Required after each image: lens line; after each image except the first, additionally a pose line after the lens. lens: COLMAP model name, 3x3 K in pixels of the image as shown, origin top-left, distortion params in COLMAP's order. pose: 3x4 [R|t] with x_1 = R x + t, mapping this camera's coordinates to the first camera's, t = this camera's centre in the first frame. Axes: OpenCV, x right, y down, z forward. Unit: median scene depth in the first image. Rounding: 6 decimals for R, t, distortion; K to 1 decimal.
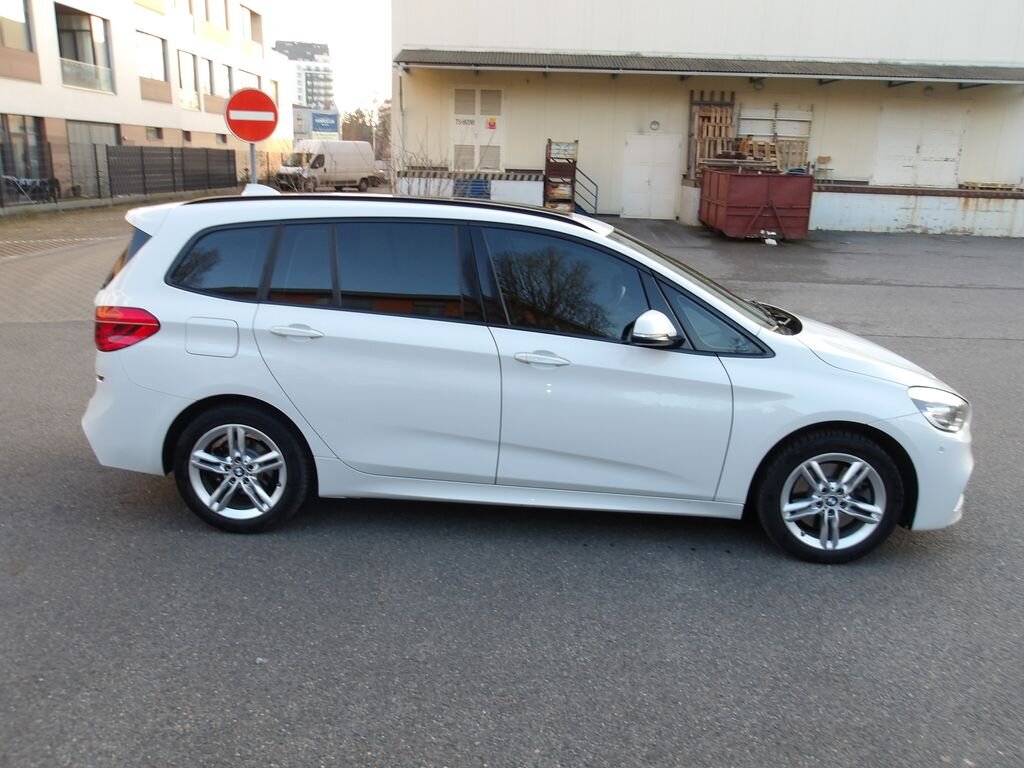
lens RADIAL K [[885.4, 0, 513.6], [0, 885.4, 386.7], [0, 0, 1]] dist [-0.007575, 0.003468]
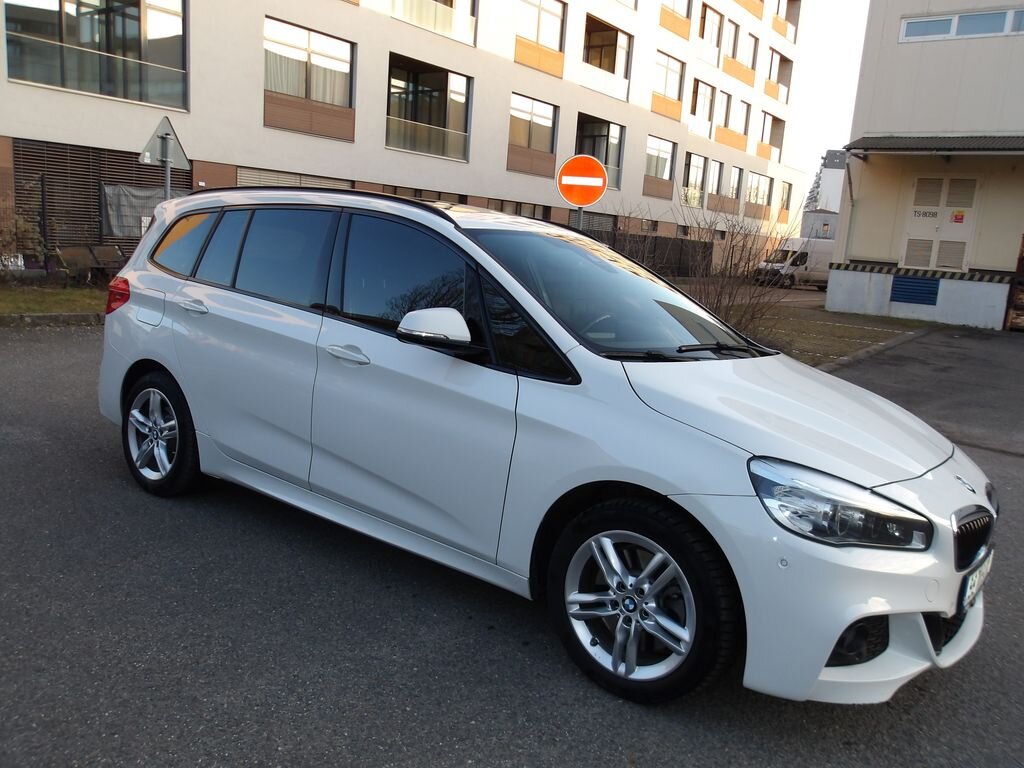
lens RADIAL K [[877.1, 0, 511.4], [0, 877.1, 391.7], [0, 0, 1]] dist [-0.002110, 0.015392]
pose [[0.820031, 0.128592, -0.557685, 0.623587], [-0.190257, 0.980263, -0.053726, 0.020440], [0.539770, 0.150161, 0.828312, 0.348571]]
